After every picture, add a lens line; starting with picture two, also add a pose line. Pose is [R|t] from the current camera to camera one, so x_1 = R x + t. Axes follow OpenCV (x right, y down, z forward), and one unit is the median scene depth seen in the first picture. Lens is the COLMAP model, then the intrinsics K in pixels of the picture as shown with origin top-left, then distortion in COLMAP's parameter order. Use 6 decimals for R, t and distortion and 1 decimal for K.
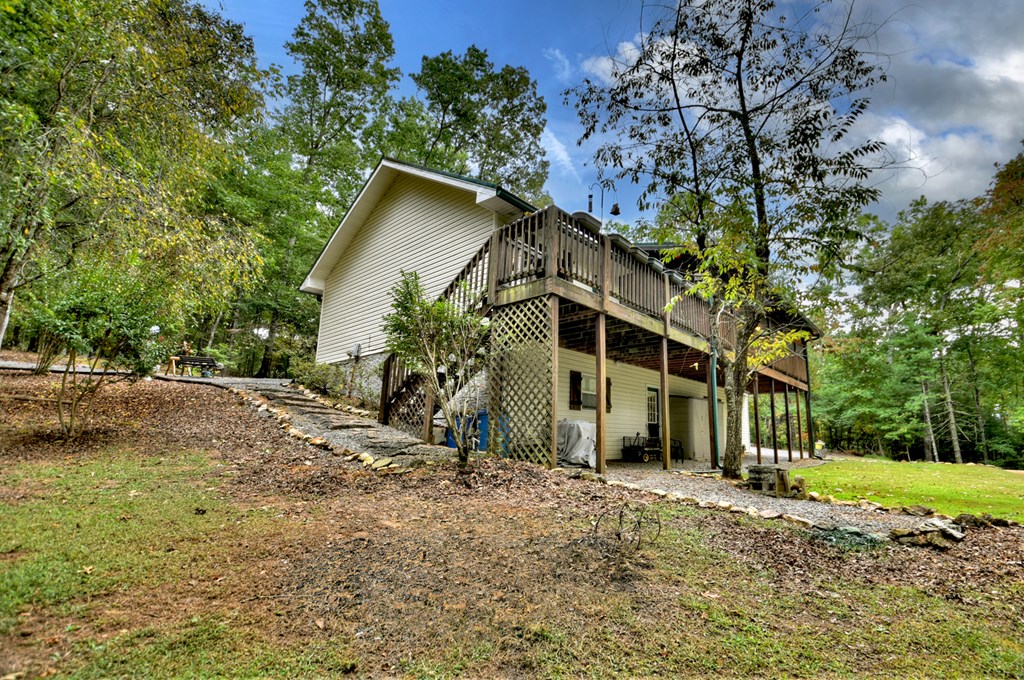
lens RADIAL K [[439.8, 0, 512.0], [0, 439.8, 340.0], [0, 0, 1]] dist [0.016088, -0.026510]
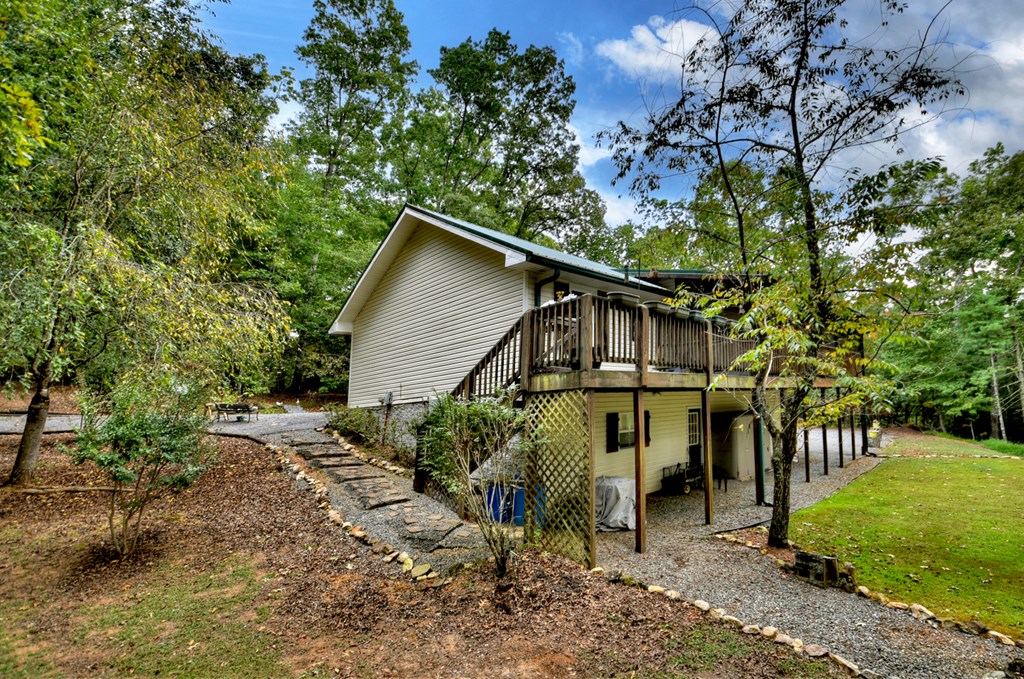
lens RADIAL K [[458.9, 0, 517.9], [0, 458.9, 319.2], [0, 0, 1]] dist [0.013664, -0.021934]
pose [[0.998174, -0.024434, -0.055233, -0.000899], [0.028353, 0.997050, 0.071324, -0.151341], [0.053327, -0.072759, 0.995923, 0.002359]]
